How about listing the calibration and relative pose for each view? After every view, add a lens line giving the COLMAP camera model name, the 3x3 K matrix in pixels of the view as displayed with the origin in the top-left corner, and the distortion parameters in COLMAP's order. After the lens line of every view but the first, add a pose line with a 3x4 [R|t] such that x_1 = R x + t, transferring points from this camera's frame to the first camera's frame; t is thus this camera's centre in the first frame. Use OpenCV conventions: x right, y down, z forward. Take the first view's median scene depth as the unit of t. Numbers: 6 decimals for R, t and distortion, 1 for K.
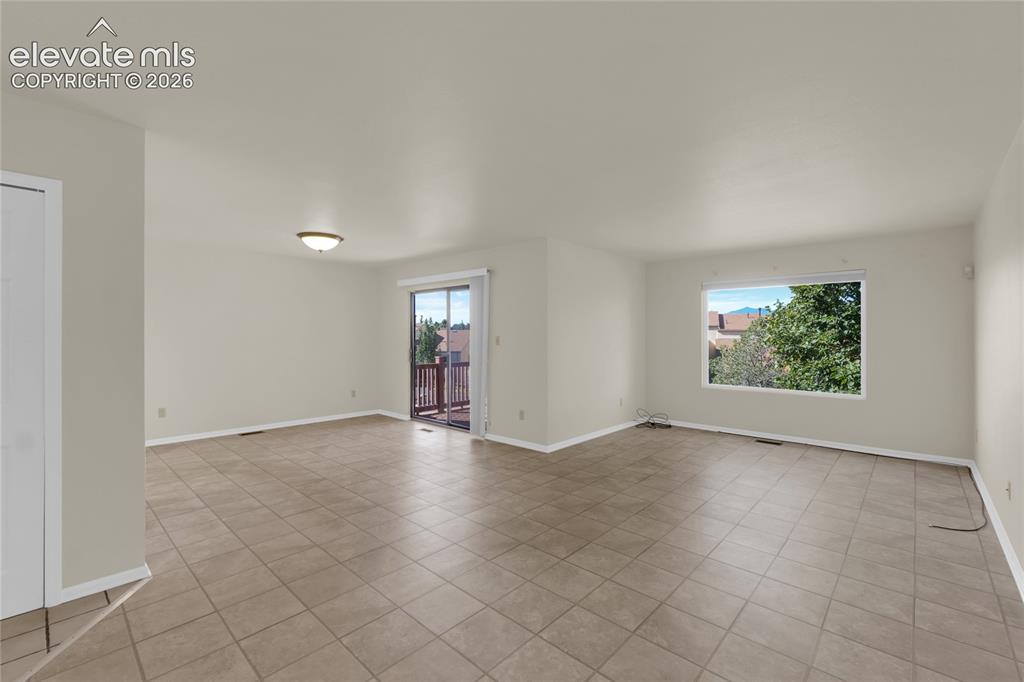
lens RADIAL K [[434.4, 0, 493.9], [0, 434.4, 329.0], [0, 0, 1]] dist [-0.001526, -0.000658]
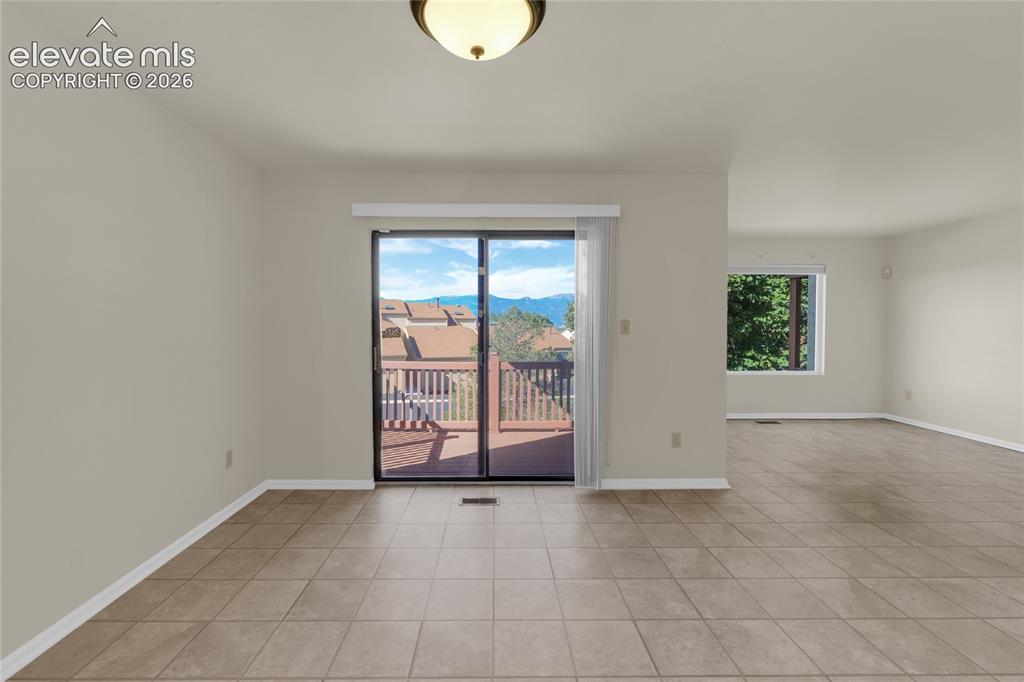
lens RADIAL K [[434.4, 0, 509.9], [0, 434.4, 335.5], [0, 0, 1]] dist [-0.001526, -0.000658]
pose [[0.718163, -0.019397, 0.695605, -0.536750], [-0.010562, 0.999192, 0.038766, 0.016086], [-0.695795, -0.035187, 0.717378, 0.668458]]
